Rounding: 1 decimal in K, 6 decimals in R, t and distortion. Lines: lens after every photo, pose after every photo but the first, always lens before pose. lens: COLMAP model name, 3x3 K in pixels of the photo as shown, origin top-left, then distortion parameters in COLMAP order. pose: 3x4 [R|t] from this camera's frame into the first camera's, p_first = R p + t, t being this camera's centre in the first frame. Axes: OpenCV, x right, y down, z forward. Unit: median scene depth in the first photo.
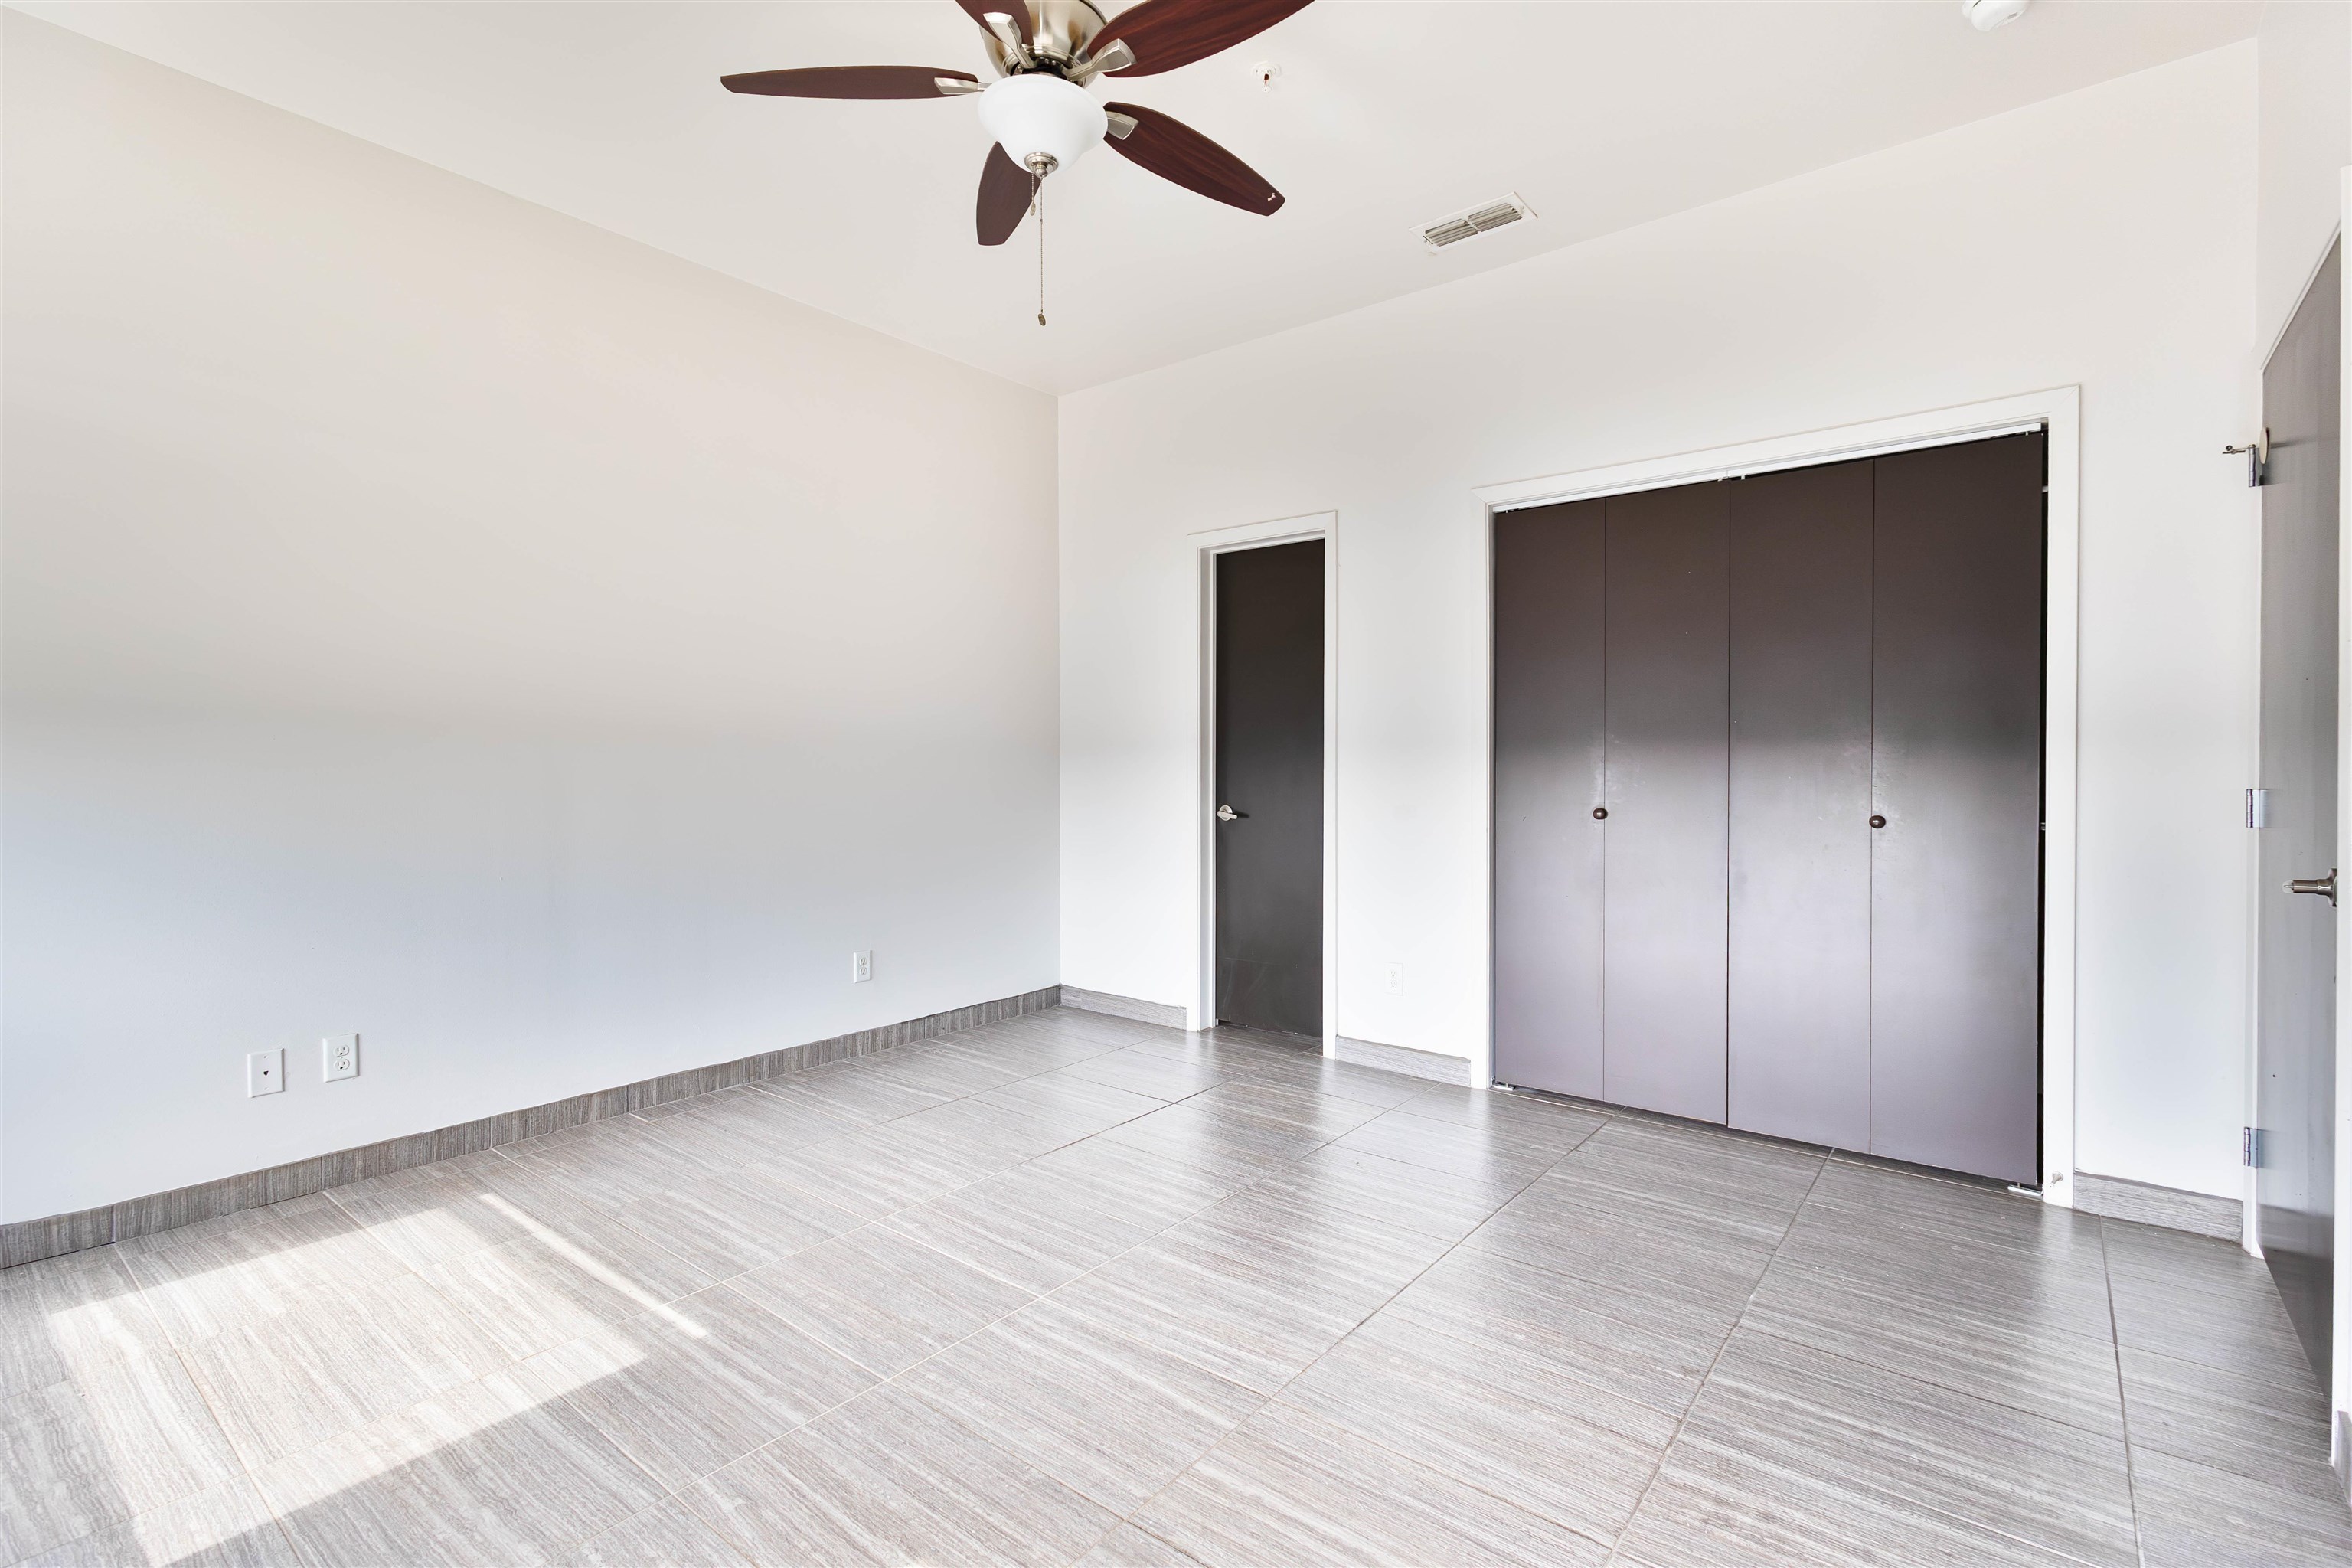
lens RADIAL K [[1079.5, 0, 1180.1], [0, 1079.5, 773.4], [0, 0, 1]] dist [0.005706, -0.000505]
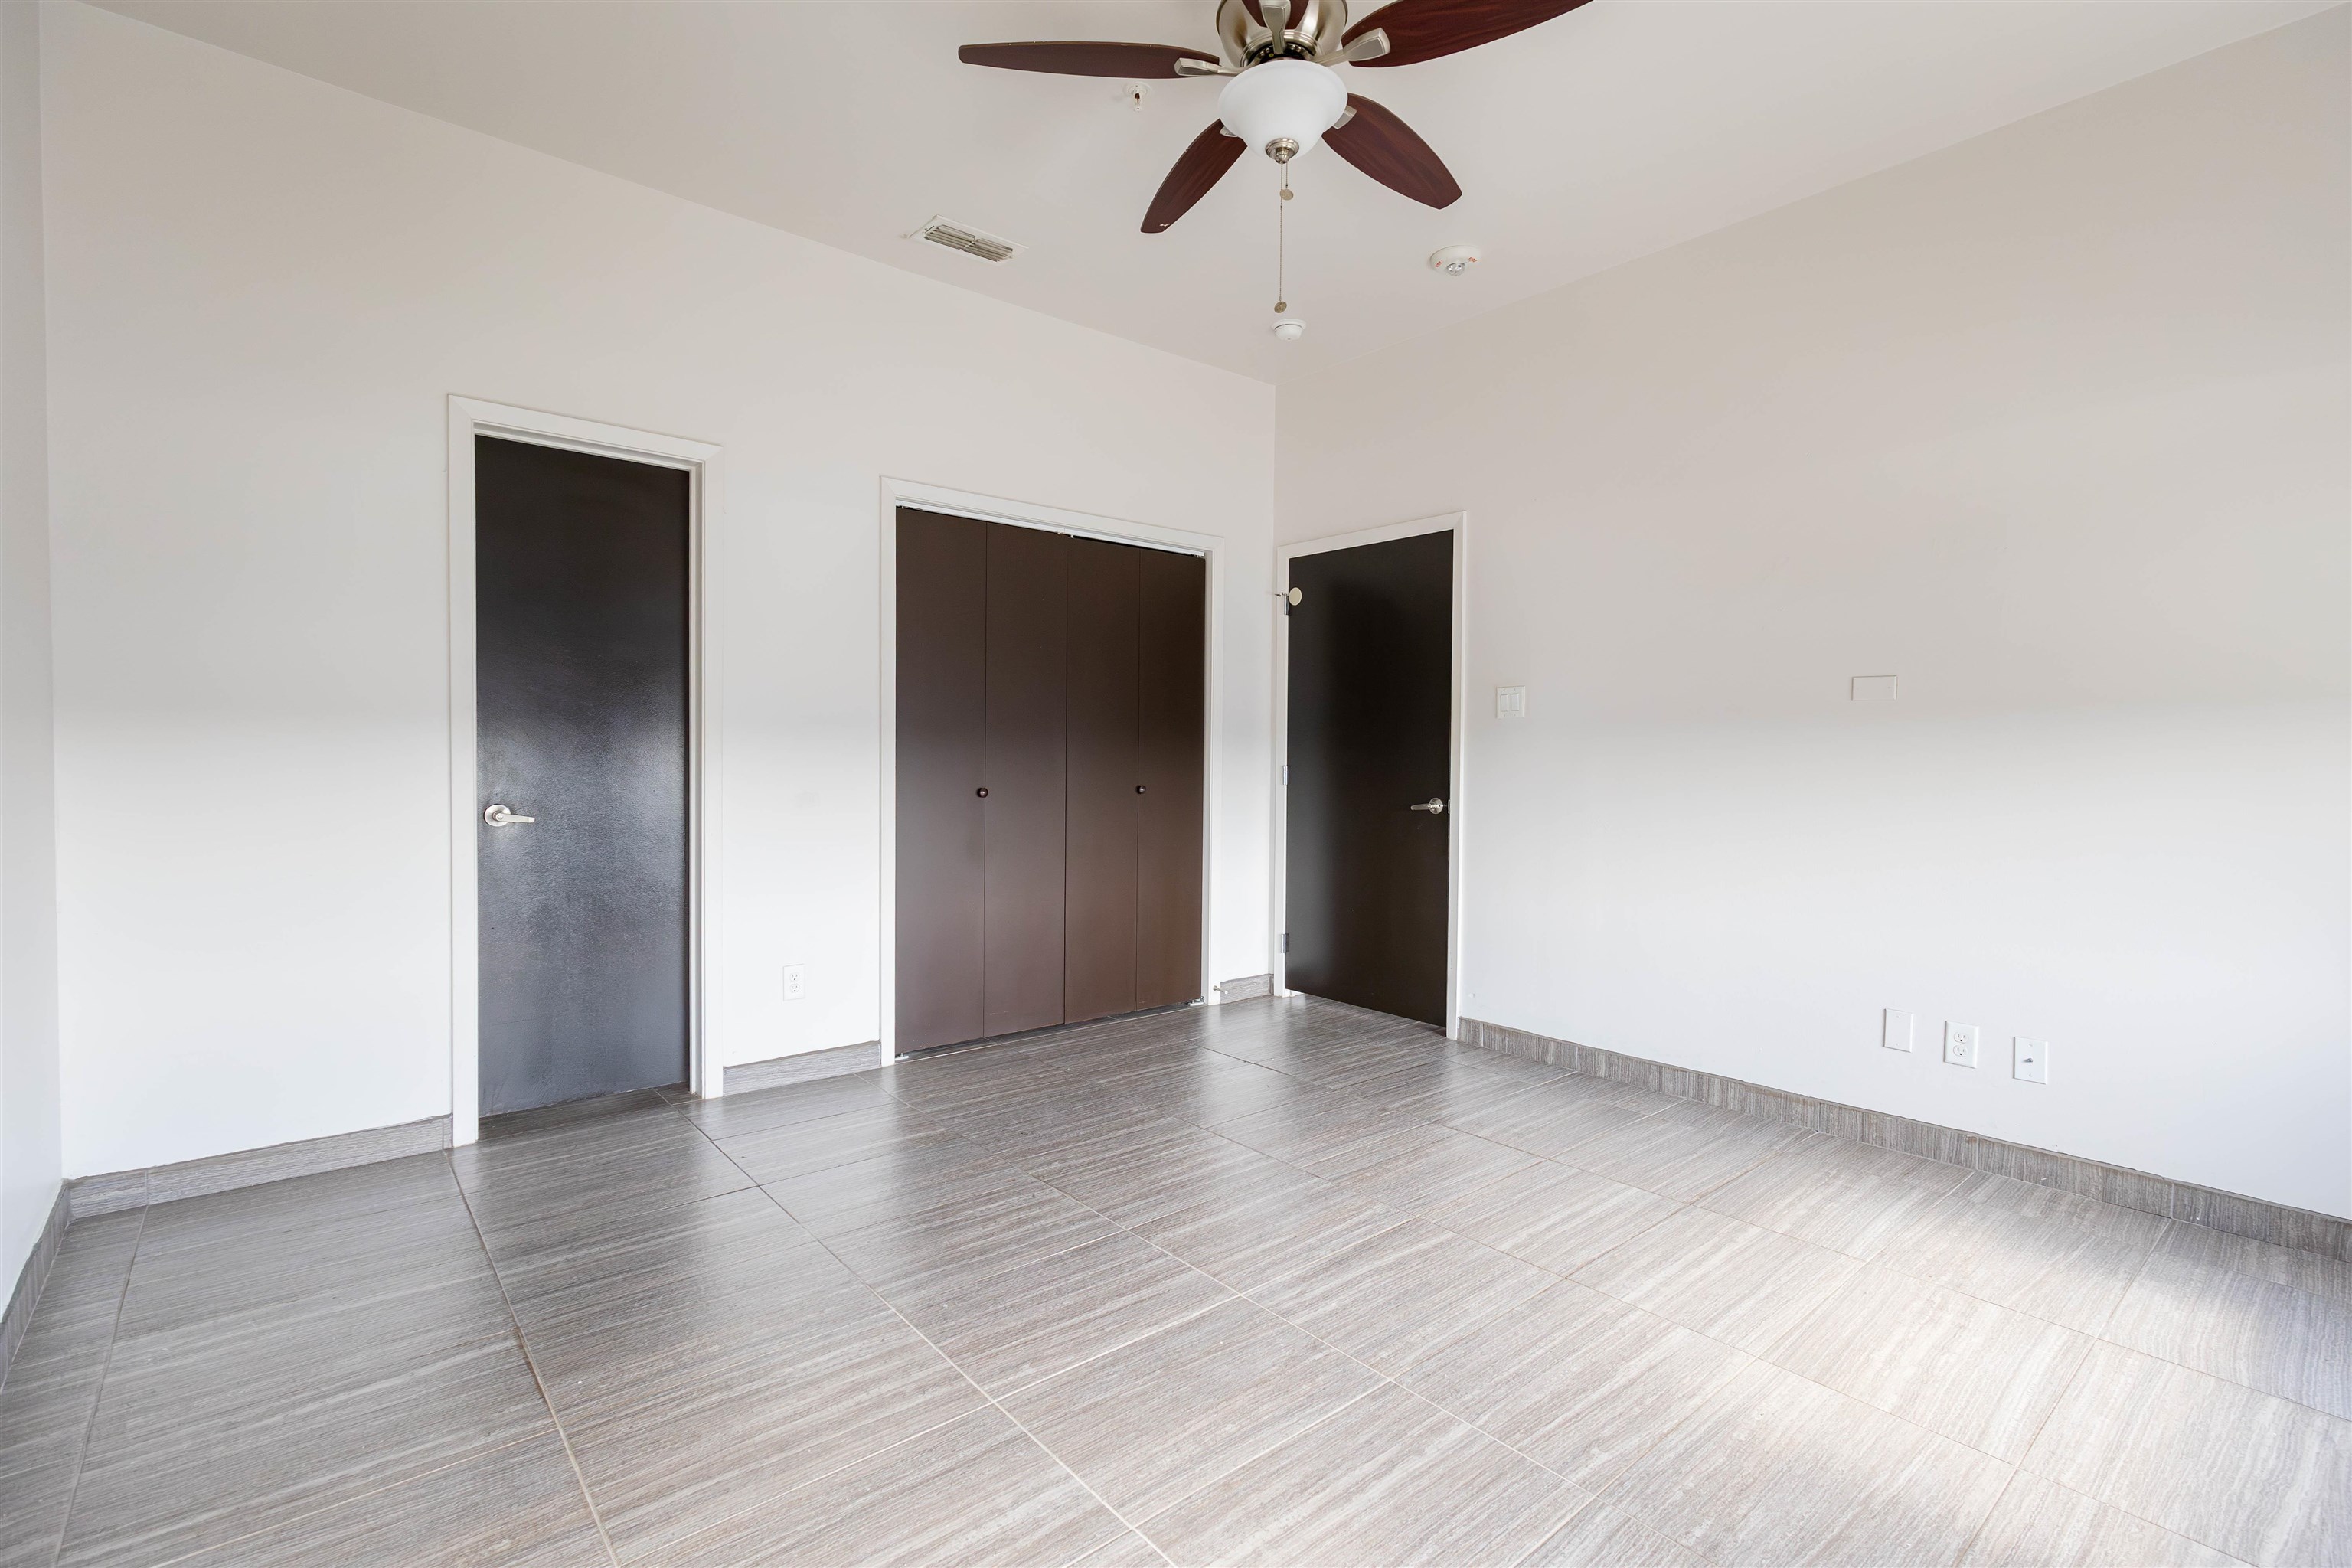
lens RADIAL K [[1079.5, 0, 1174.9], [0, 1079.5, 781.5], [0, 0, 1]] dist [0.005706, -0.000505]
pose [[0.193453, -0.026297, 0.980757, -0.844869], [-0.001557, 0.999631, 0.027110, -0.008956], [-0.981108, -0.006771, 0.193341, 0.670778]]
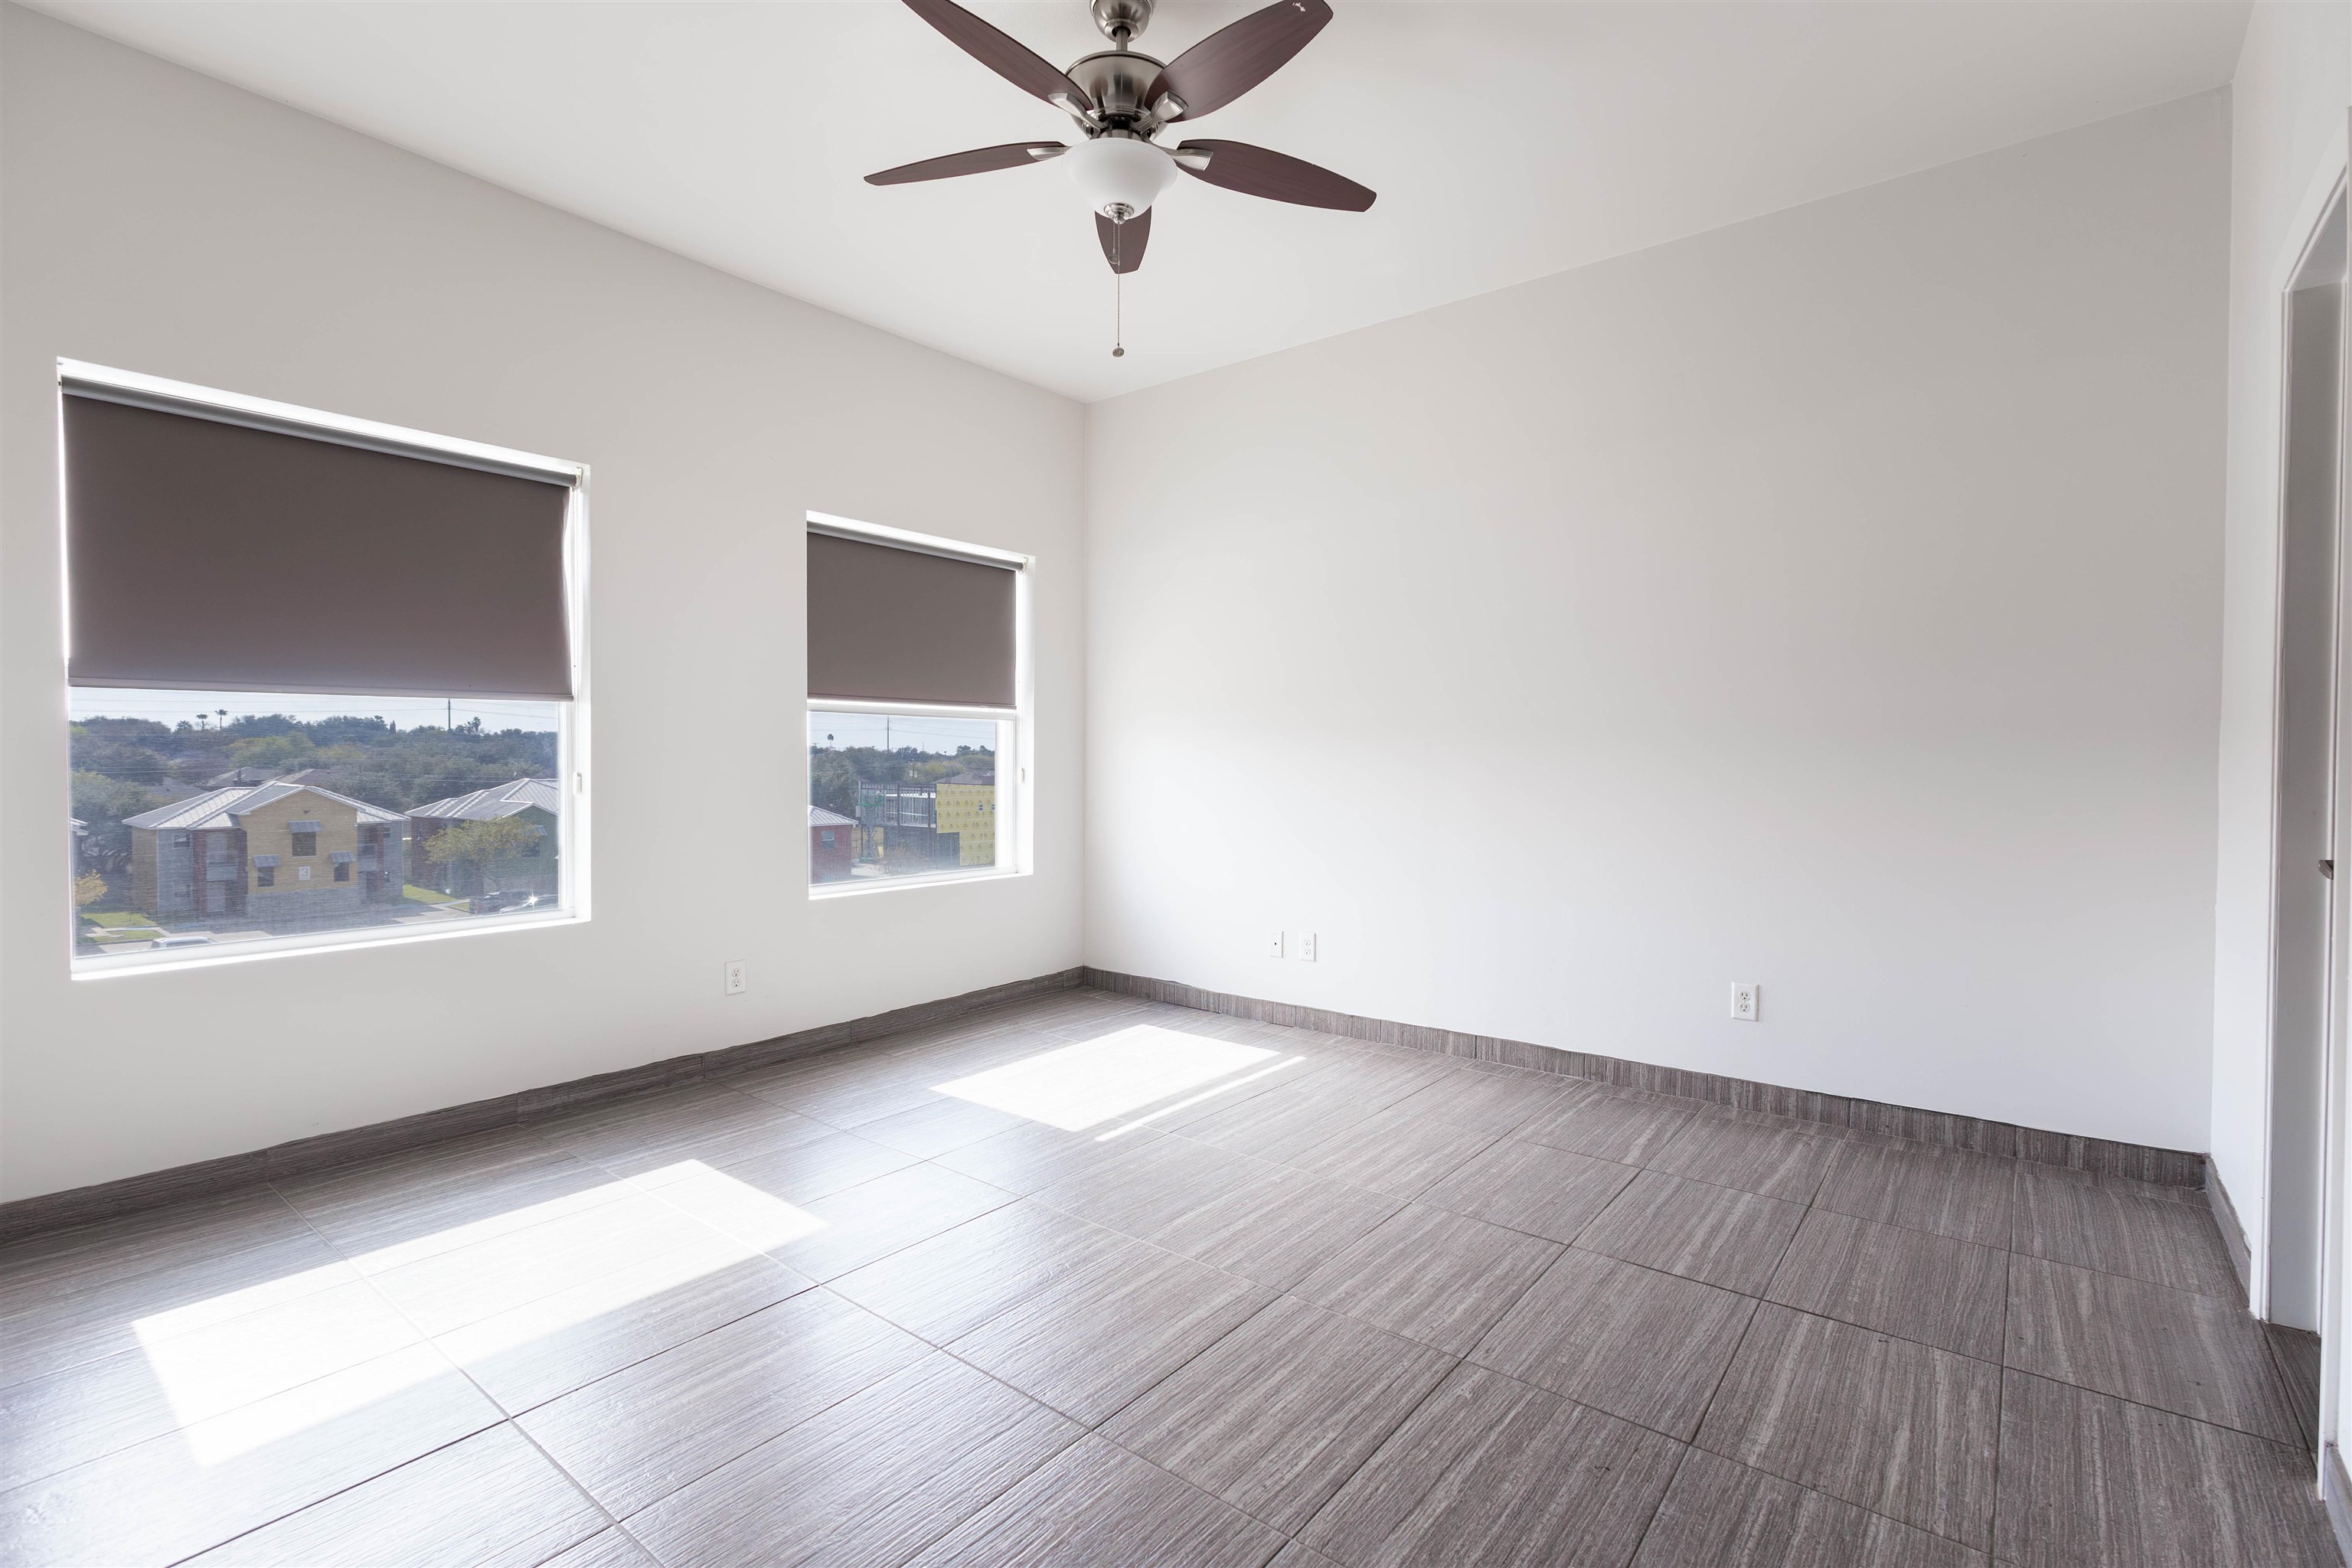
lens RADIAL K [[1079.5, 0, 1182.1], [0, 1079.5, 776.4], [0, 0, 1]] dist [0.005706, -0.000505]
pose [[0.007475, 0.018981, -0.999792, 0.736729], [-0.011706, 0.999753, 0.018893, -0.005559], [0.999904, 0.011563, 0.007695, 0.790829]]
